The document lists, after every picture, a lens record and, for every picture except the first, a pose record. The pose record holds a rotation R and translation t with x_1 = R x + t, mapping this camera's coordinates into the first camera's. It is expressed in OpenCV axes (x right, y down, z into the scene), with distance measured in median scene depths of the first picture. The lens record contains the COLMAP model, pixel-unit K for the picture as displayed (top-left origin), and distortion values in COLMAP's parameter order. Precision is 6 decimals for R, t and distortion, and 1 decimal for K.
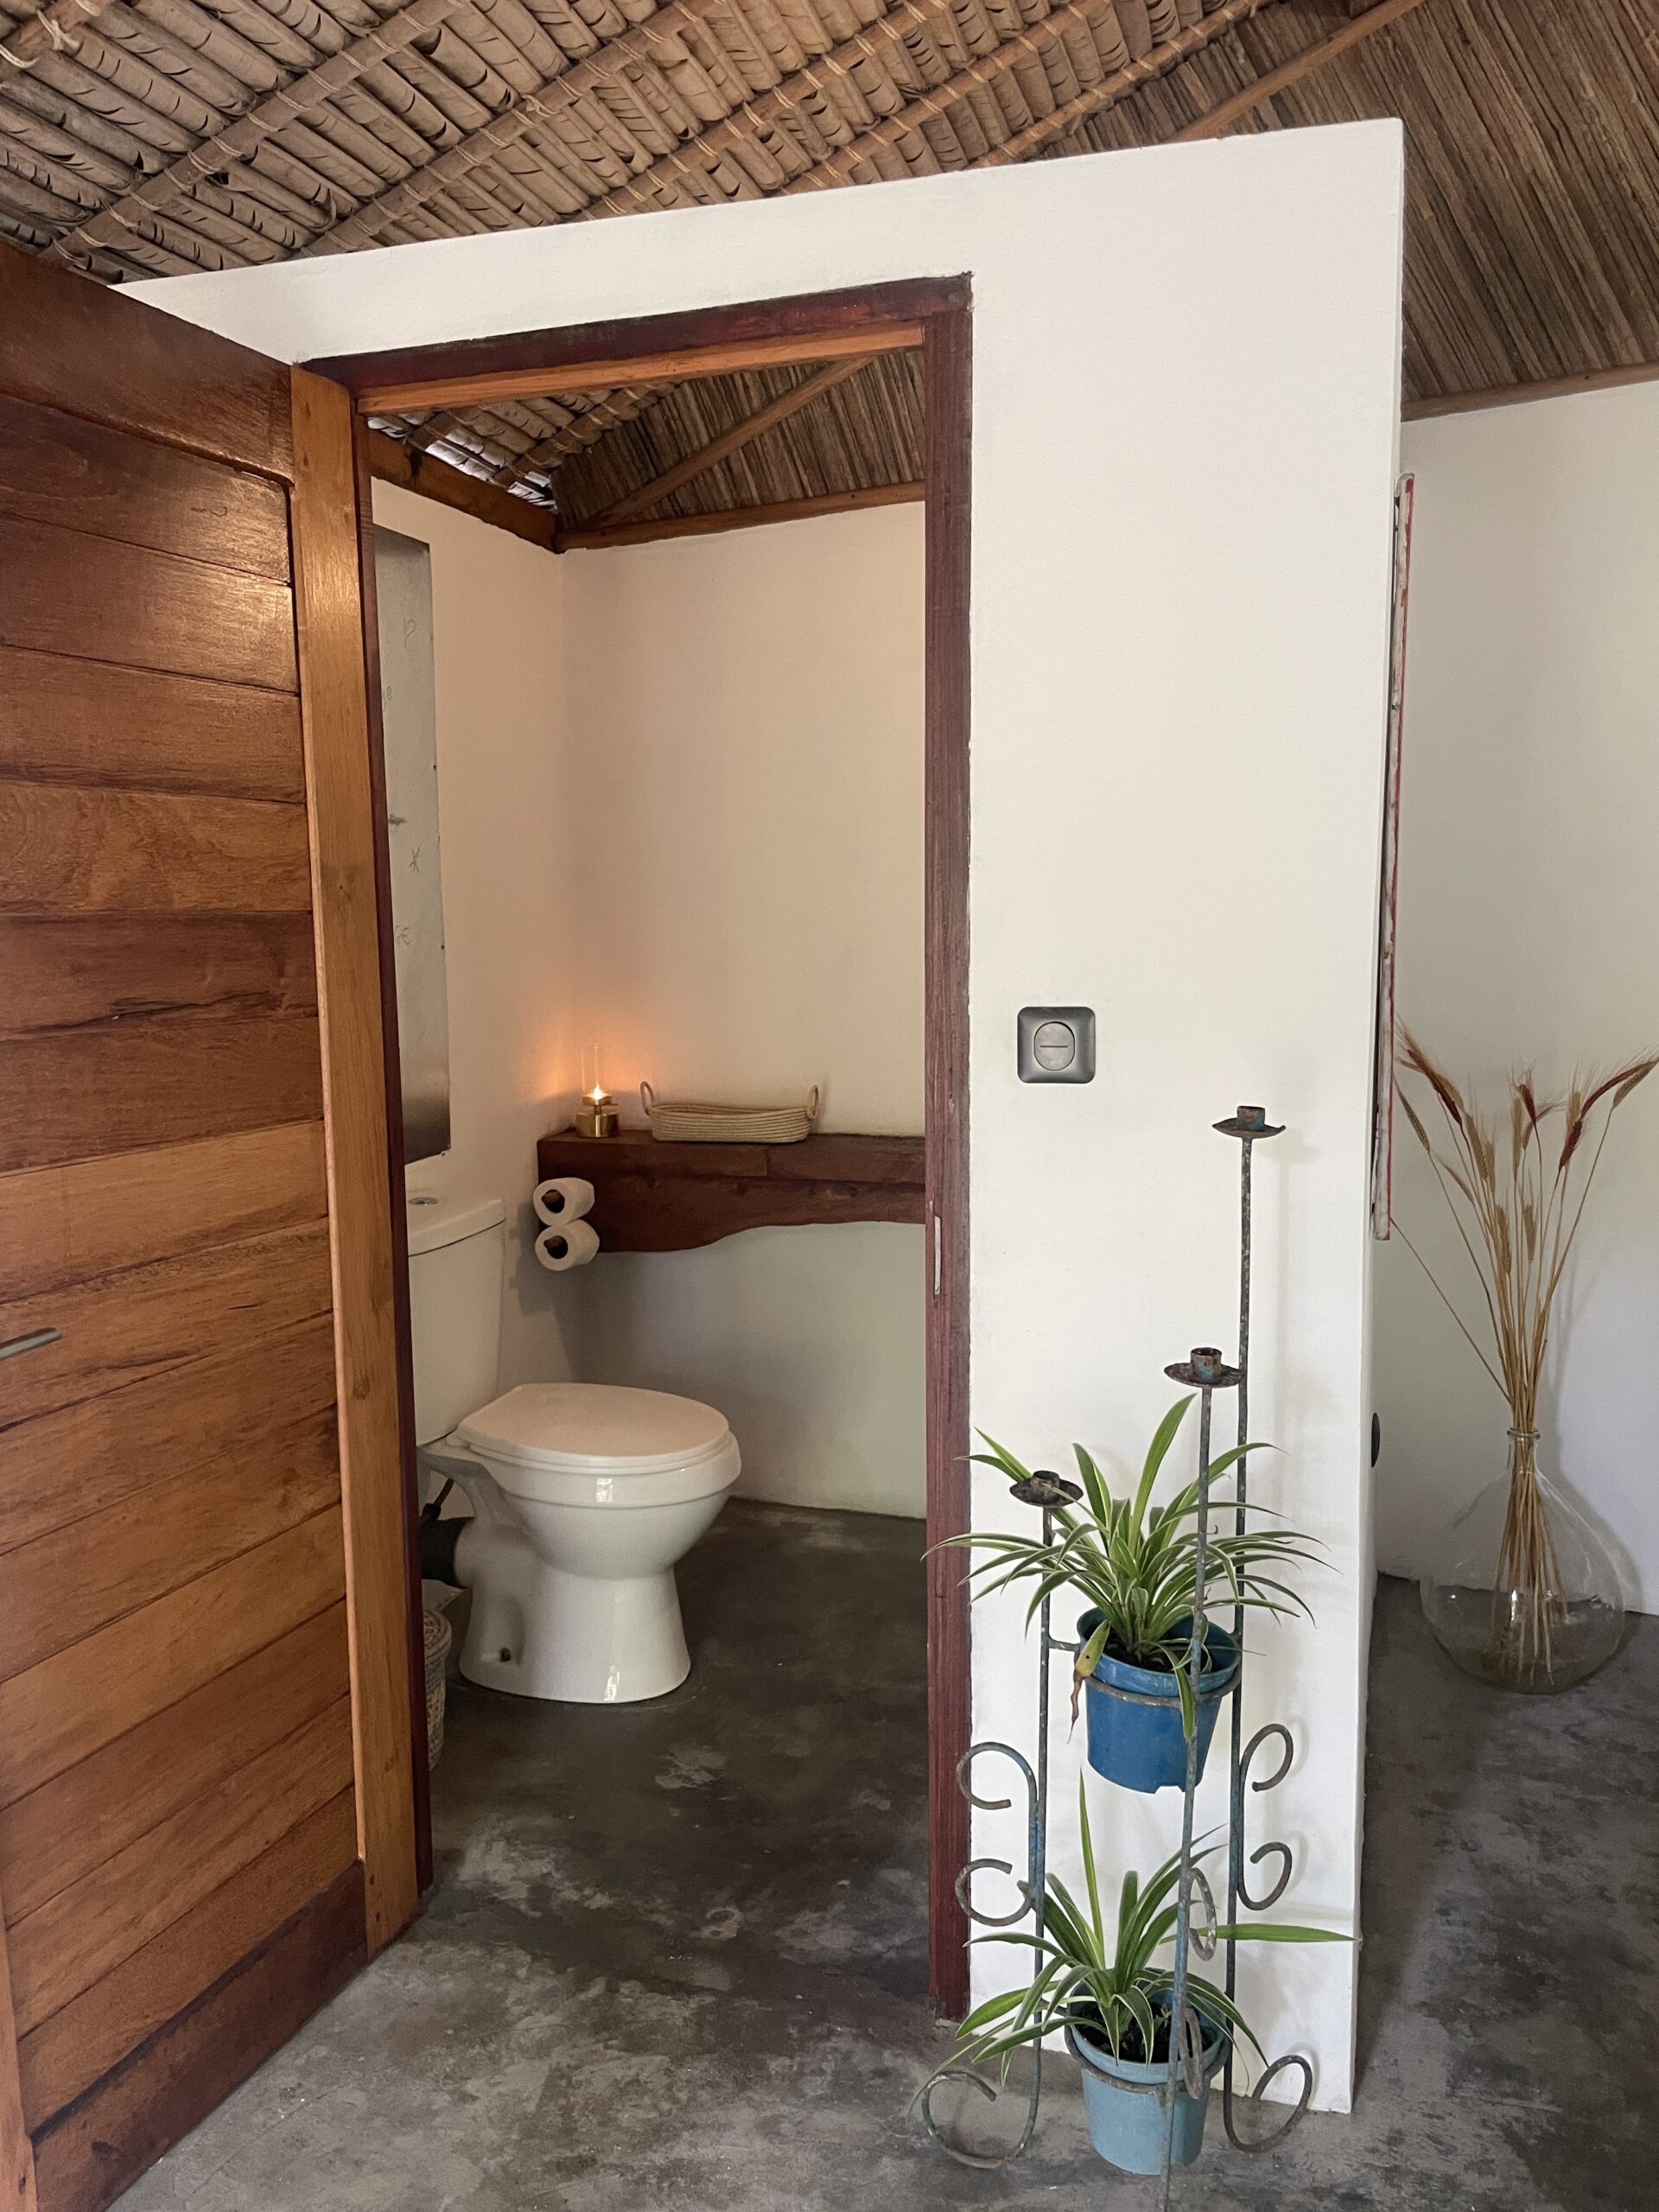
lens RADIAL K [[1705.0, 0, 829.5], [0, 1705.0, 1106.0], [0, 0, 1]] dist [0.063382, -0.090640]
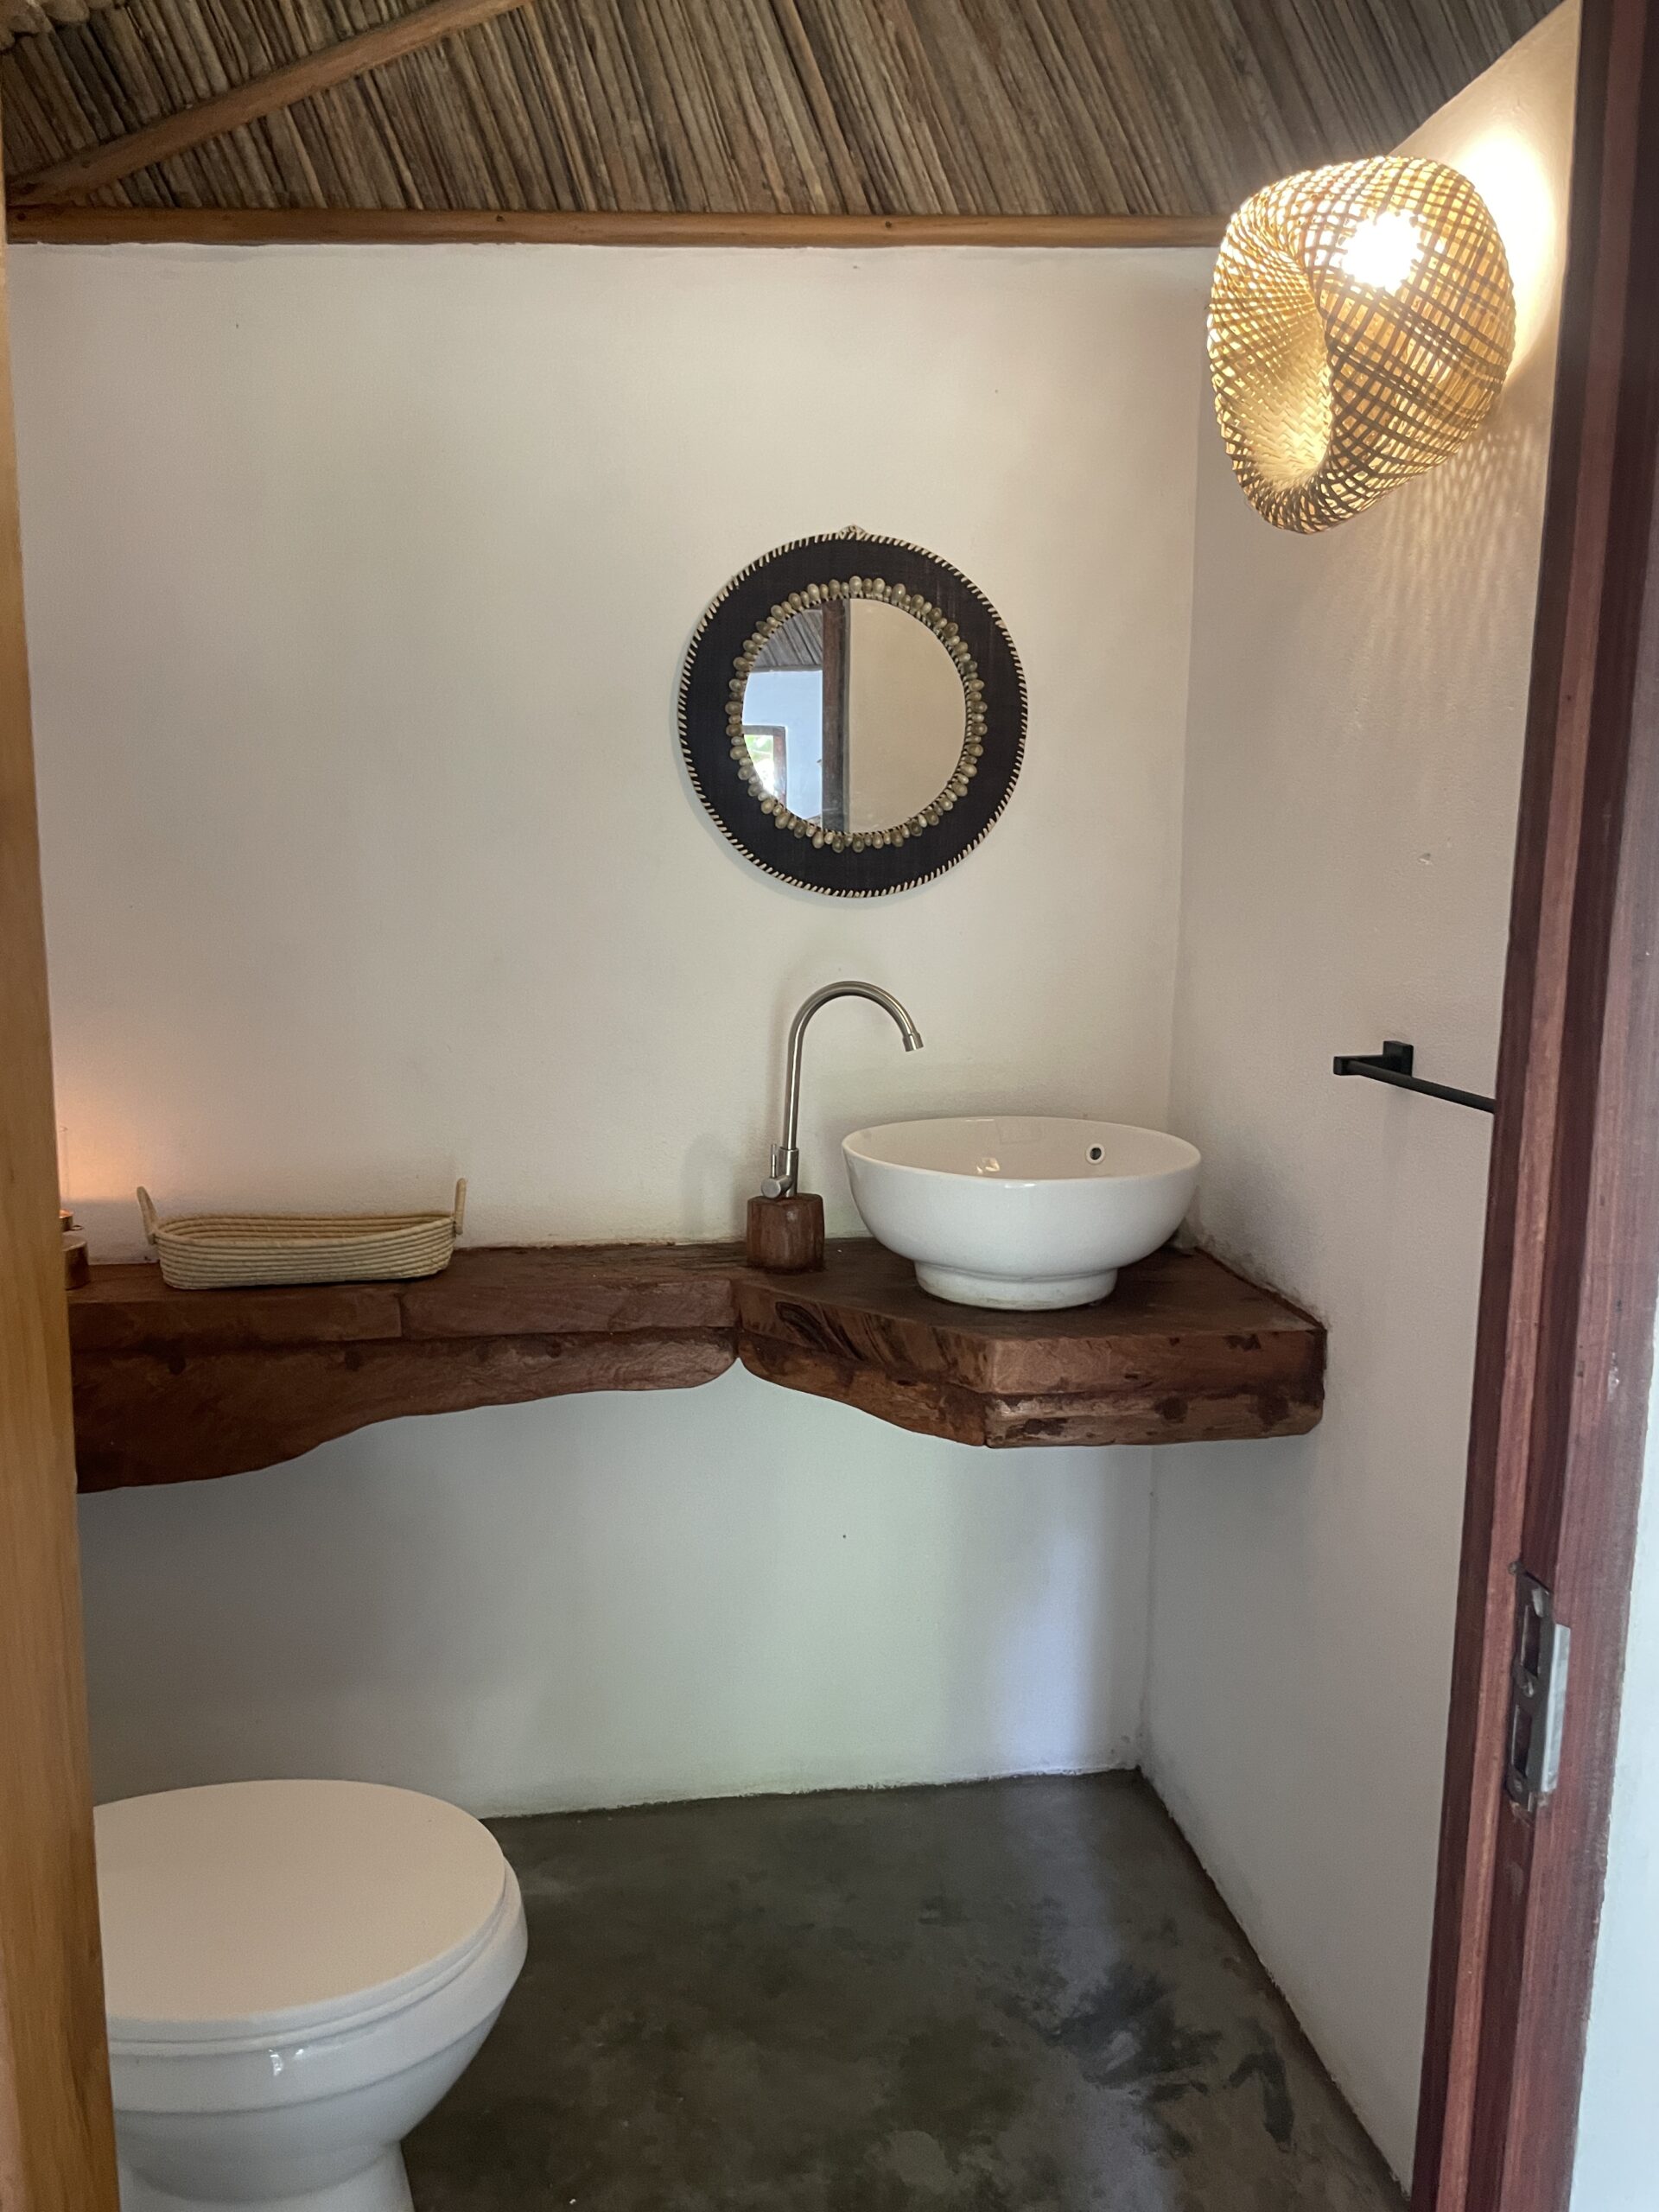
lens RADIAL K [[1705.0, 0, 829.5], [0, 1705.0, 1106.0], [0, 0, 1]] dist [0.063382, -0.090640]
pose [[0.883815, -0.041723, 0.465972, -0.178182], [0.039711, 0.999111, 0.014140, -0.041580], [-0.466148, 0.006007, 0.884687, 0.394086]]
